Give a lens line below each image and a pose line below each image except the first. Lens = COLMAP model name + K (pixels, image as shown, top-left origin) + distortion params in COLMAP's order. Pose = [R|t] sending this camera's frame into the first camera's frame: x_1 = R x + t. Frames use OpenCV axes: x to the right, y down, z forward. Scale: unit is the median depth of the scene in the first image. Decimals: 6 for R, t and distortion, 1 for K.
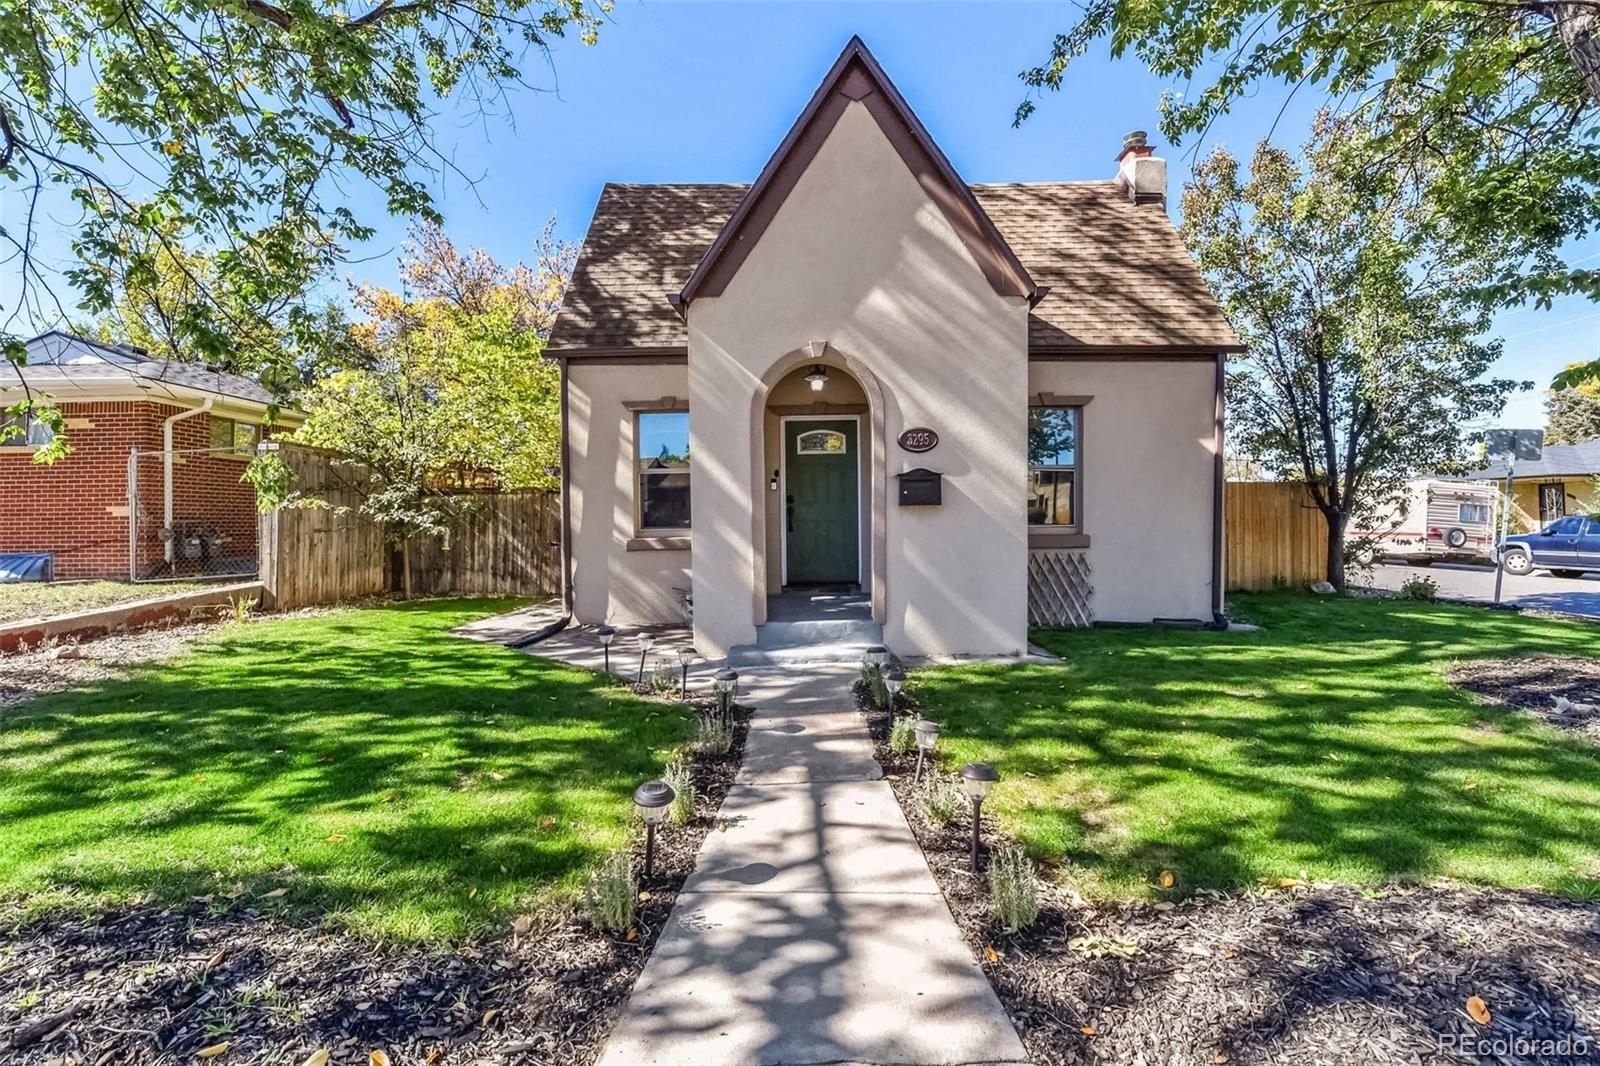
lens RADIAL K [[648.7, 0, 799.7], [0, 648.7, 523.5], [0, 0, 1]] dist [-0.012825, 0.000063]
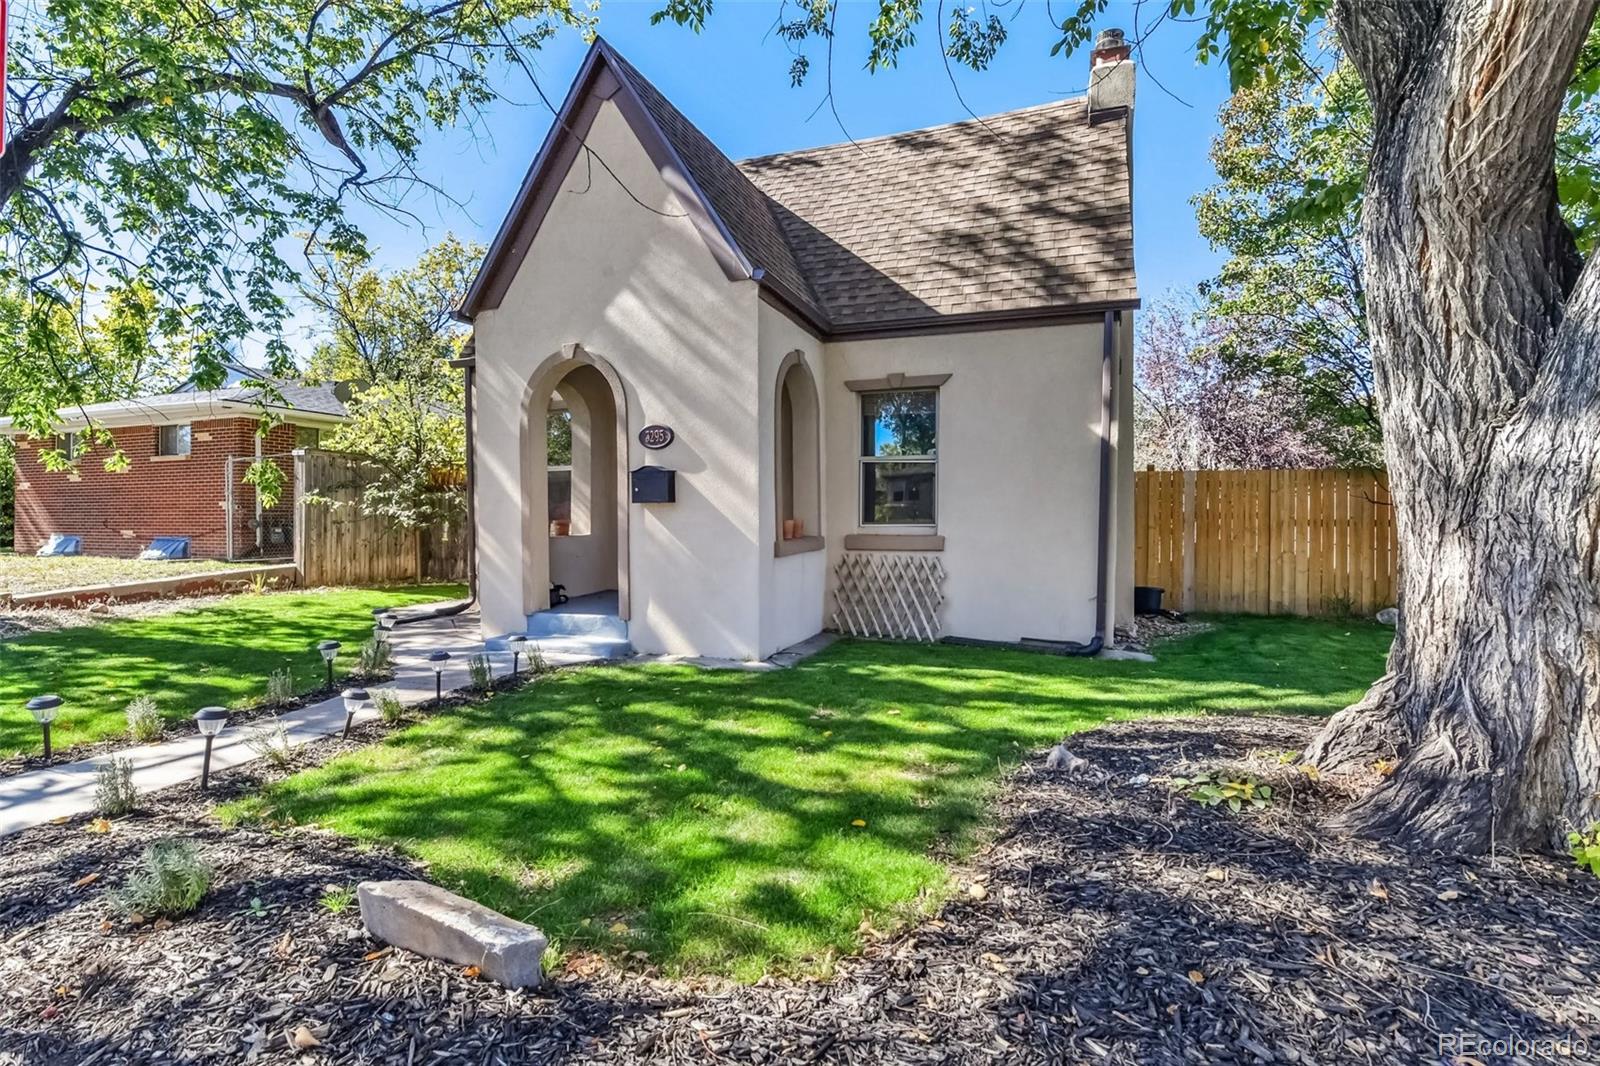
lens RADIAL K [[740.3, 0, 801.1], [0, 740.3, 527.0], [0, 0, 1]] dist [-0.007710, 0.000178]
pose [[0.942276, 0.012470, -0.334606, 0.761042], [-0.008049, 0.999861, 0.014596, -0.009943], [0.334741, -0.011060, 0.942245, 0.010631]]
